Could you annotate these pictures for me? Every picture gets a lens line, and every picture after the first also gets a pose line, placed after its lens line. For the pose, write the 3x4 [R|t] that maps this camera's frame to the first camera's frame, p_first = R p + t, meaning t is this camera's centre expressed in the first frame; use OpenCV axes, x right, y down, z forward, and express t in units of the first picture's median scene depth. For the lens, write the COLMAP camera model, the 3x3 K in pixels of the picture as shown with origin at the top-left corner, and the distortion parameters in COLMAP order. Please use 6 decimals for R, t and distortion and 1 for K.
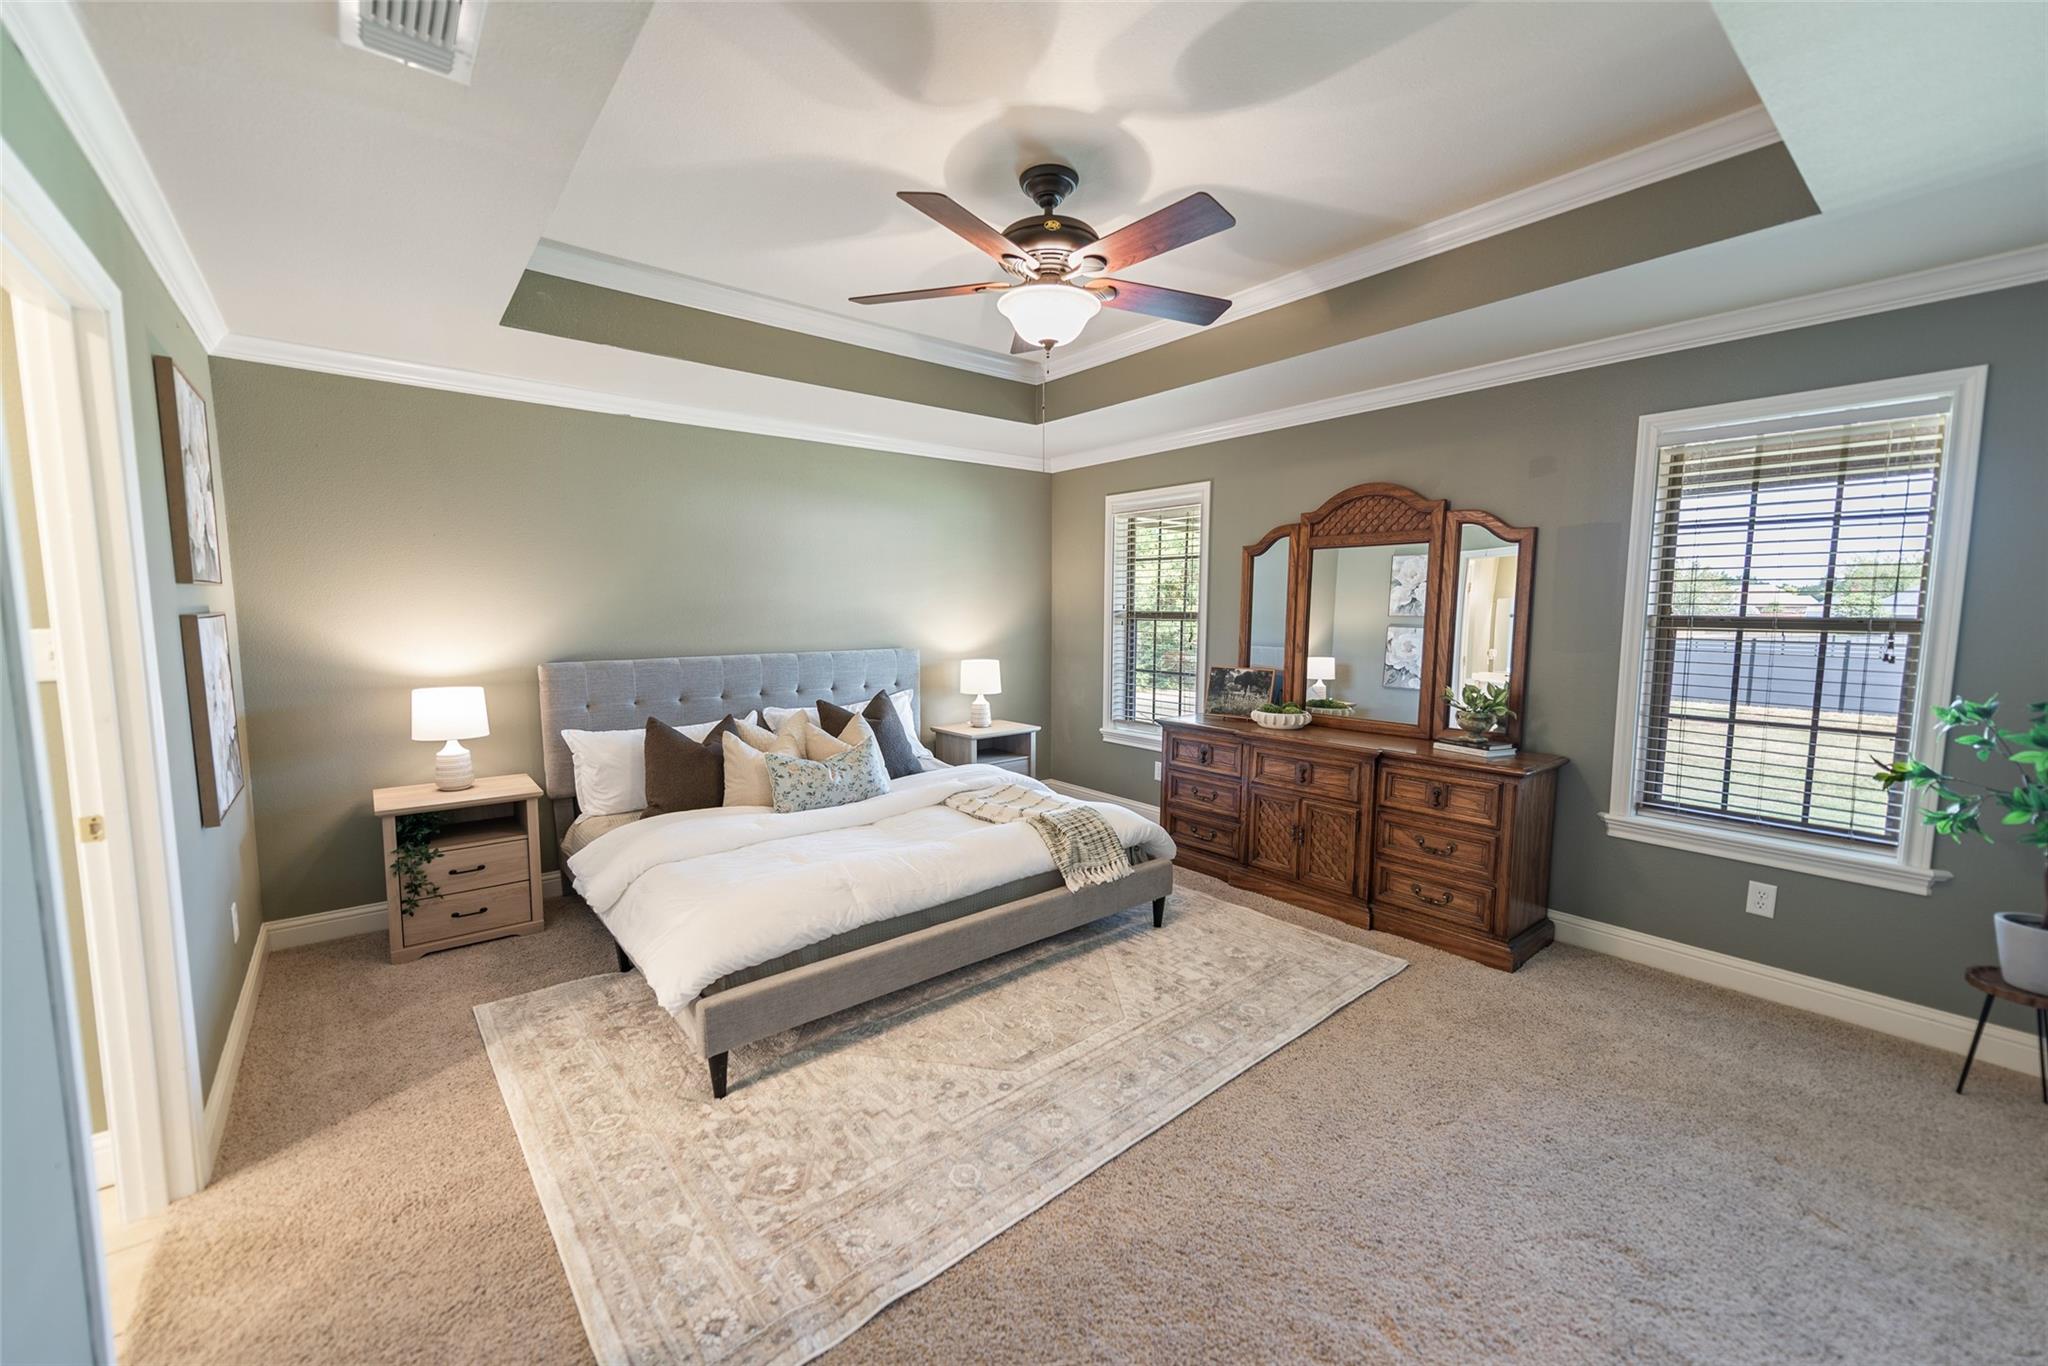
lens RADIAL K [[803.5, 0, 1030.0], [0, 803.5, 688.9], [0, 0, 1]] dist [0.013923, -0.003232]
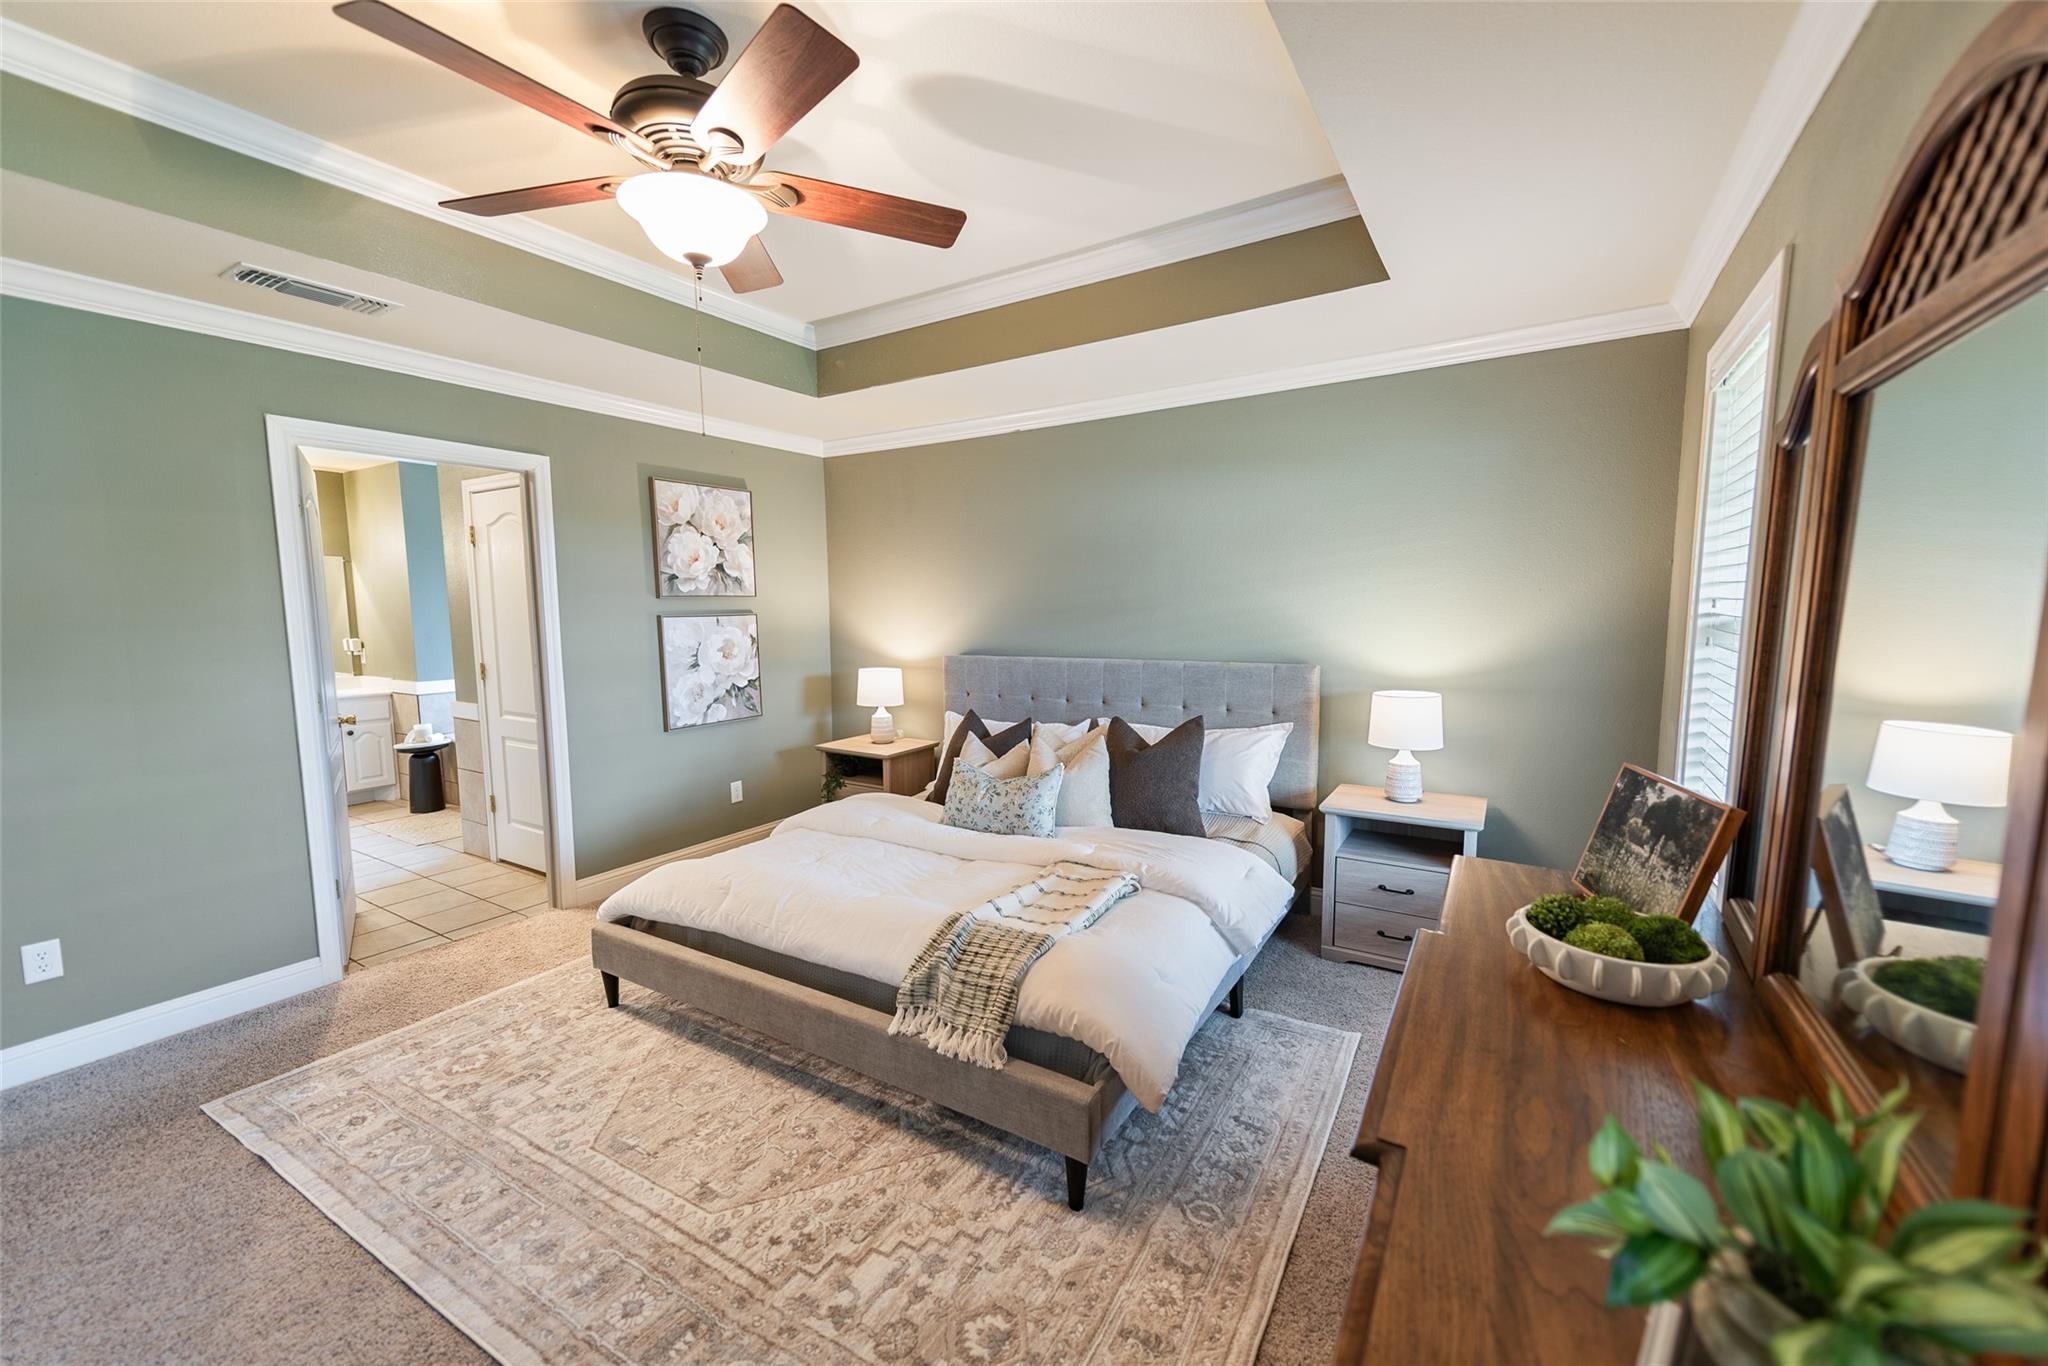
lens RADIAL K [[803.5, 0, 1030.0], [0, 803.5, 688.9], [0, 0, 1]] dist [0.013923, -0.003232]
pose [[0.314367, 0.093871, -0.944649, 0.659584], [-0.088880, 0.993638, 0.069161, -0.085251], [0.945132, 0.062219, 0.320710, 0.823685]]
